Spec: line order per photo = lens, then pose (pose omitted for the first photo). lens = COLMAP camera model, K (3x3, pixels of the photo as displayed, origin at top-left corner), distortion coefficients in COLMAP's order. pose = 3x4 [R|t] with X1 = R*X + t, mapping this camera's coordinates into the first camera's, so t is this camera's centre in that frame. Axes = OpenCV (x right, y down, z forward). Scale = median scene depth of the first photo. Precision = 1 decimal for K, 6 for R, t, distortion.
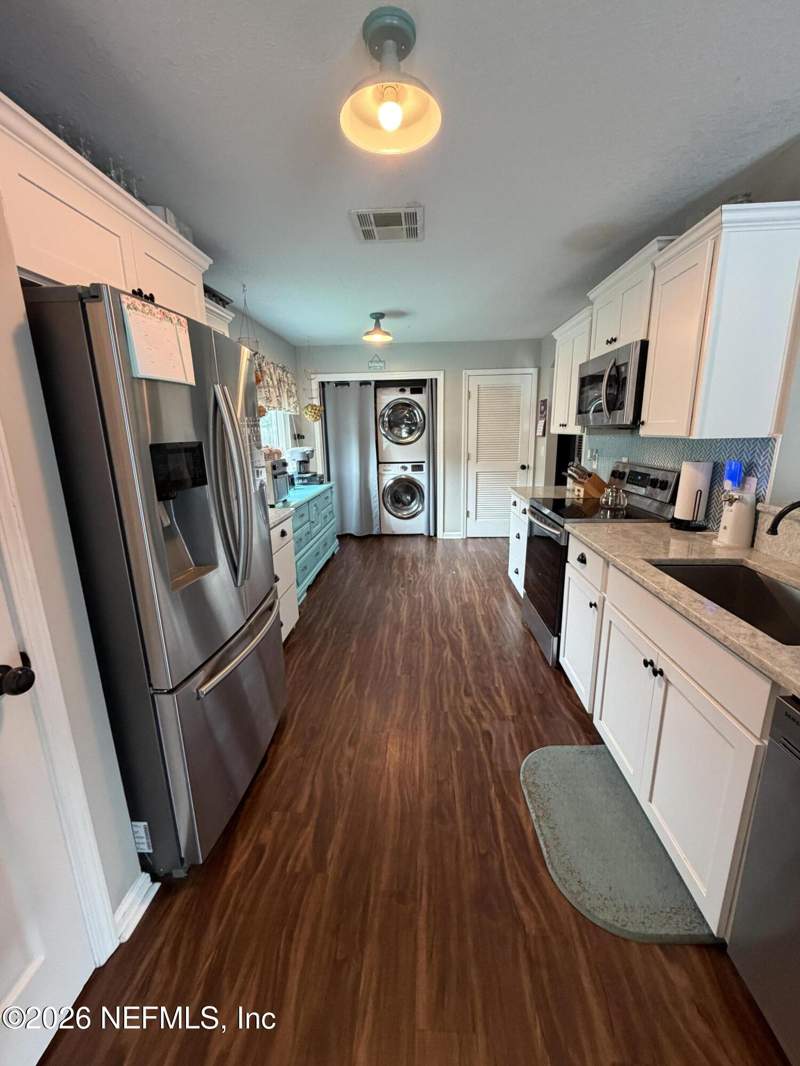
lens RADIAL K [[429.0, 0, 401.2], [0, 429.0, 532.6], [0, 0, 1]] dist [0.004322, -0.000230]
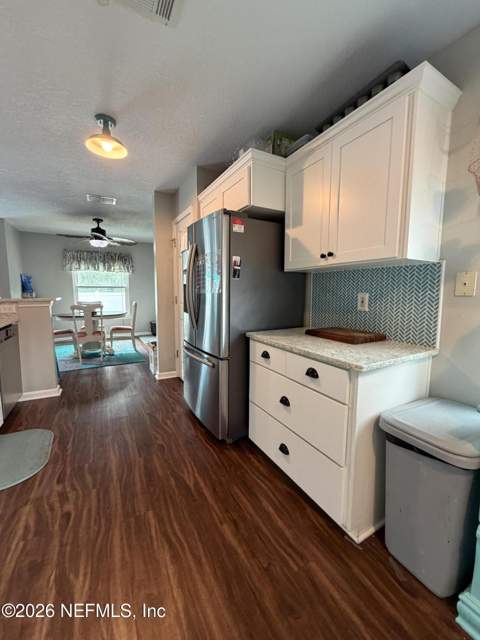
lens RADIAL K [[257.5, 0, 240.1], [0, 257.5, 318.9], [0, 0, 1]] dist [0.004322, -0.000230]
pose [[-0.848027, 0.075797, -0.524504, 0.089195], [-0.111648, 0.941953, 0.316638, -0.255817], [0.518058, 0.327078, -0.790339, 1.424640]]
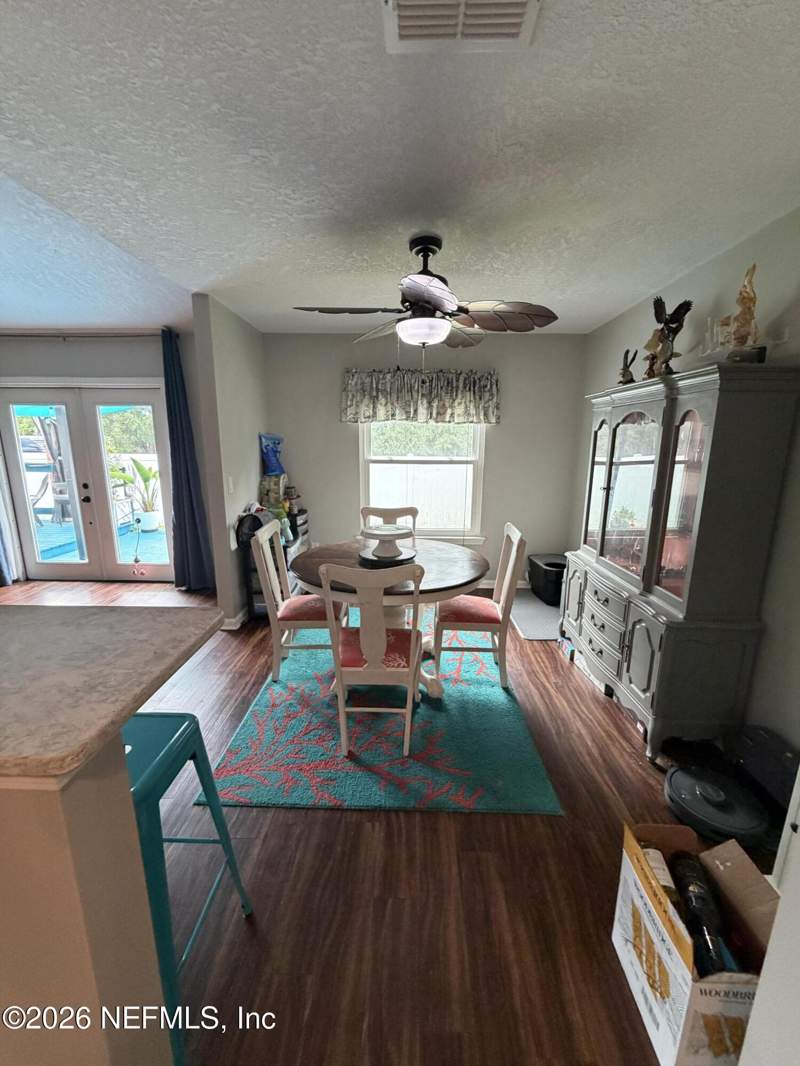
lens RADIAL K [[429.0, 0, 399.4], [0, 429.0, 534.0], [0, 0, 1]] dist [0.004322, -0.000230]
pose [[-0.999534, 0.017270, -0.025178, 0.013783], [0.004755, 0.902638, 0.430375, -0.058452], [0.030159, 0.430054, -0.902299, 0.199723]]
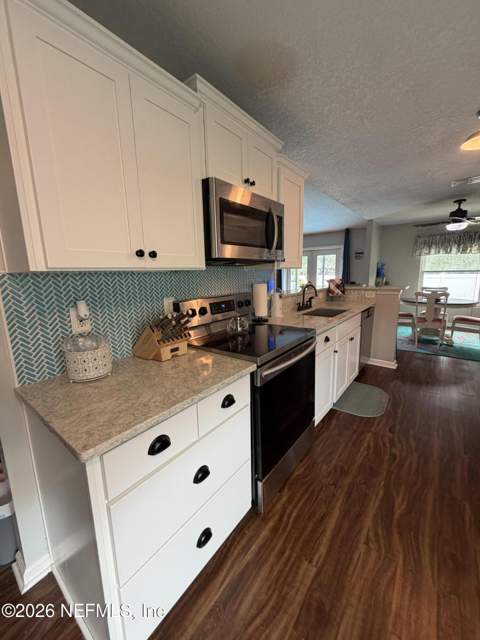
lens RADIAL K [[257.5, 0, 241.0], [0, 257.5, 316.1], [0, 0, 1]] dist [0.004322, -0.000230]
pose [[-0.823108, -0.061882, 0.564504, 0.111975], [0.166863, 0.923810, 0.344575, -0.354720], [-0.542817, 0.377817, -0.750069, 1.586458]]
